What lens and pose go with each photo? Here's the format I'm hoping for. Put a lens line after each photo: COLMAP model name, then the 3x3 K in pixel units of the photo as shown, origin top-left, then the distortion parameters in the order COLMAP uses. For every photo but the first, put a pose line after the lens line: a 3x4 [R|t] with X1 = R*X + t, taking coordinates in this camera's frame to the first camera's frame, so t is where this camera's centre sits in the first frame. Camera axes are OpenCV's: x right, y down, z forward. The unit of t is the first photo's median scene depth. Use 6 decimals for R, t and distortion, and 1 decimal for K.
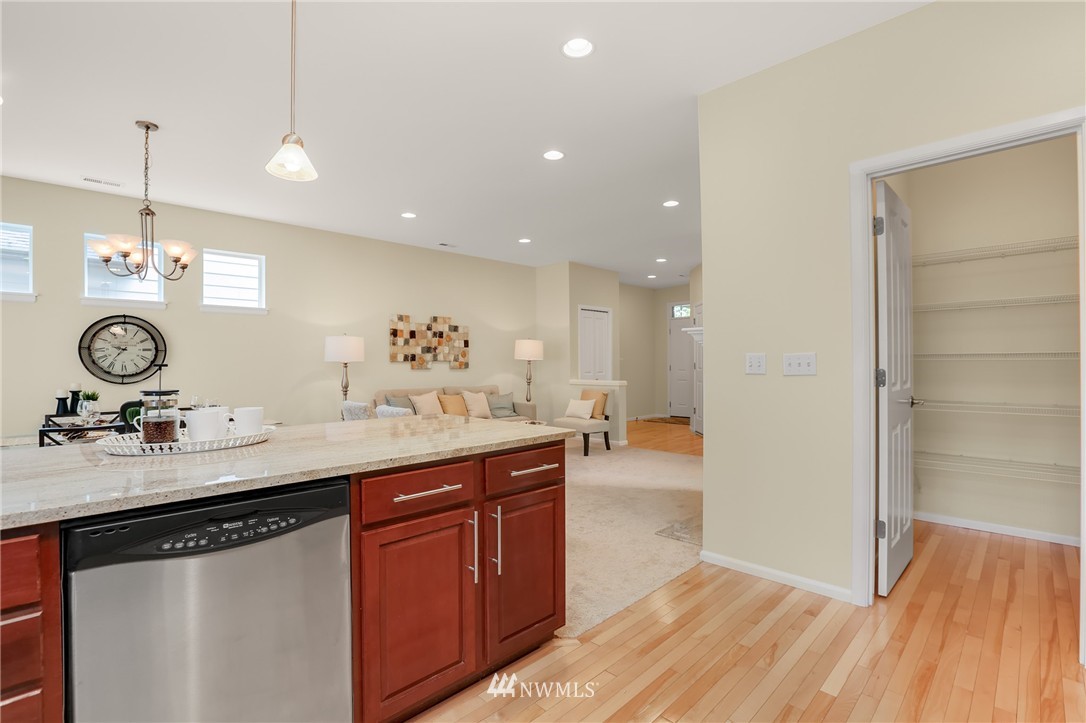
lens RADIAL K [[500.7, 0, 540.6], [0, 500.7, 362.9], [0, 0, 1]] dist [-0.065331, 0.023257]
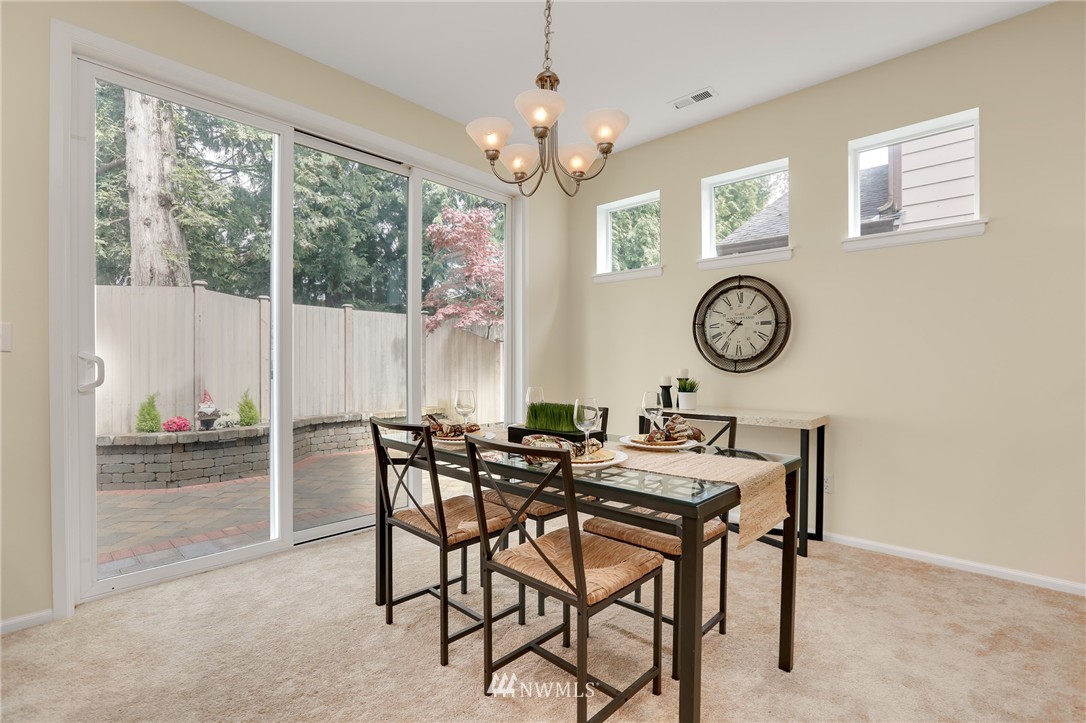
lens RADIAL K [[495.1, 0, 543.0], [0, 495.1, 361.5], [0, 0, 1]] dist [-0.060243, 0.025486]
pose [[0.043019, 0.002834, -0.999070, -0.099232], [-0.001982, 0.999994, 0.002751, 0.017352], [0.999072, 0.001862, 0.043024, 0.450215]]
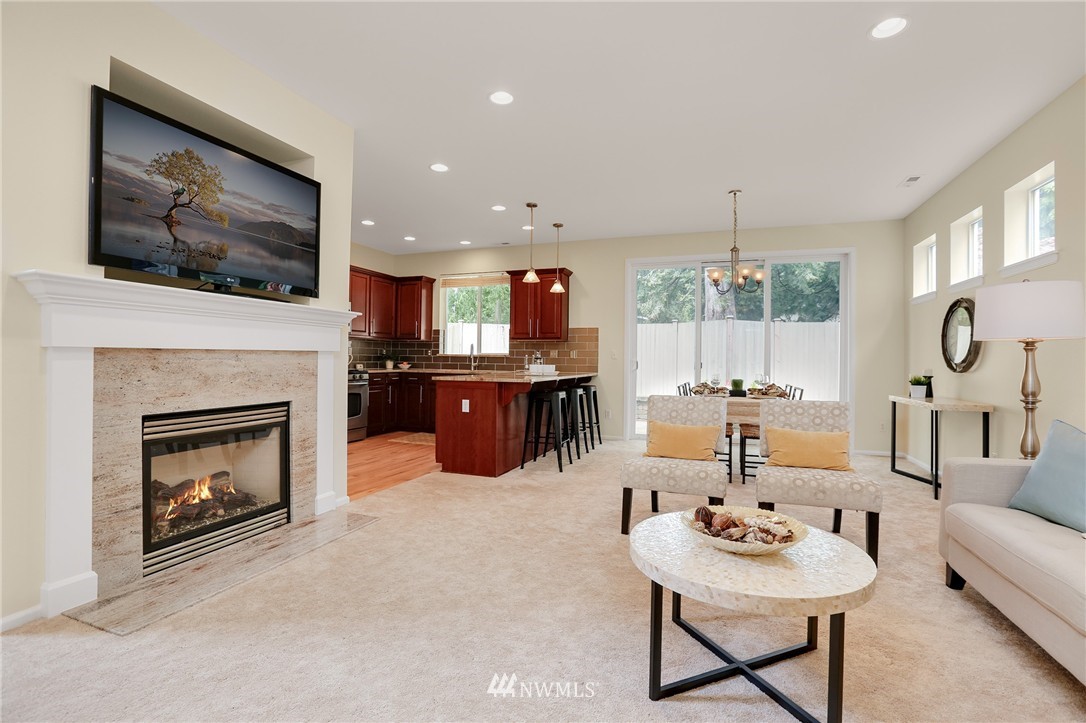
lens RADIAL K [[491.3, 0, 540.7], [0, 491.3, 361.5], [0, 0, 1]] dist [-0.057913, 0.020263]
pose [[-0.905172, -0.003573, -0.425031, 0.173915], [-0.005382, 0.999981, 0.003056, 0.016141], [0.425012, 0.005053, -0.905174, 0.980846]]
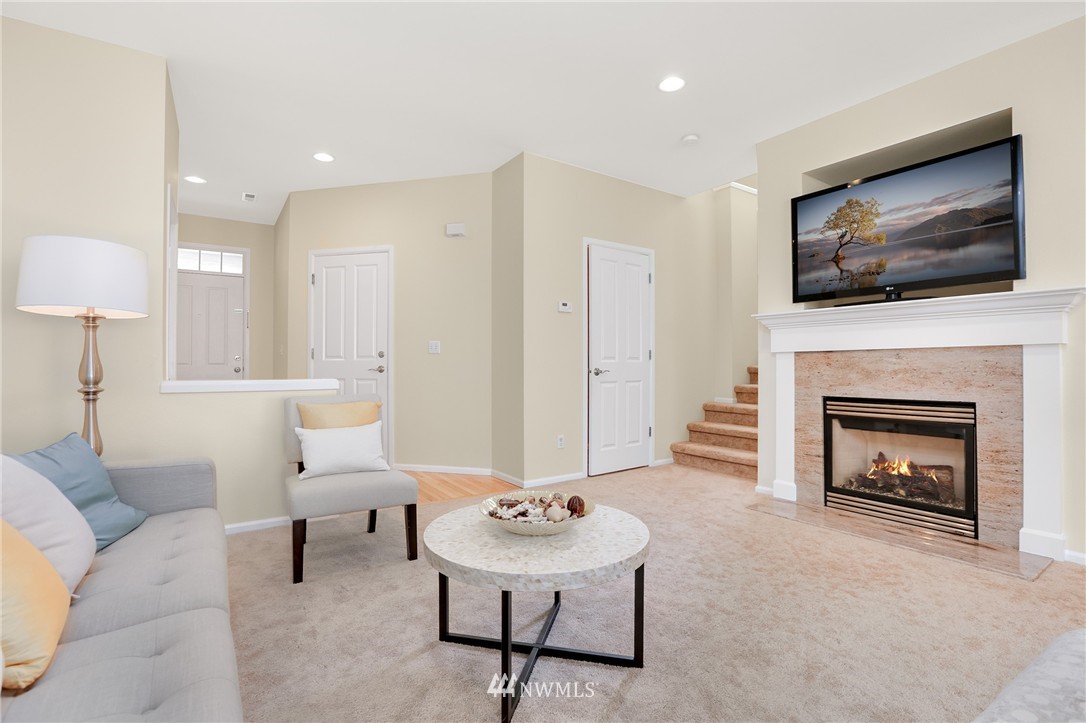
lens RADIAL K [[501.4, 0, 546.9], [0, 501.4, 360.3], [0, 0, 1]] dist [-0.057527, 0.020986]
pose [[0.183390, 0.012785, 0.982957, -0.266634], [-0.000291, 0.999916, -0.012952, 0.025560], [-0.983040, 0.002089, 0.183378, 0.753495]]
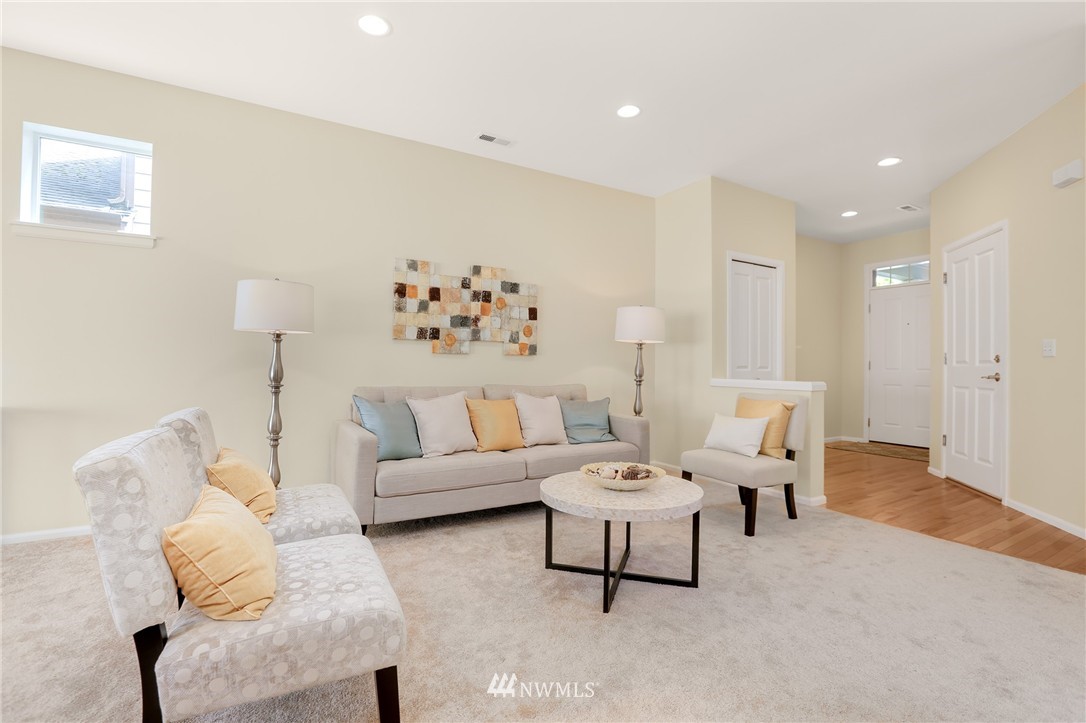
lens RADIAL K [[491.3, 0, 540.7], [0, 491.3, 361.5], [0, 0, 1]] dist [-0.057913, 0.020263]
pose [[0.968064, 0.014630, -0.250276, 0.008834], [-0.015693, 0.999874, -0.002253, 0.021138], [0.250211, 0.006109, 0.968172, 0.462387]]
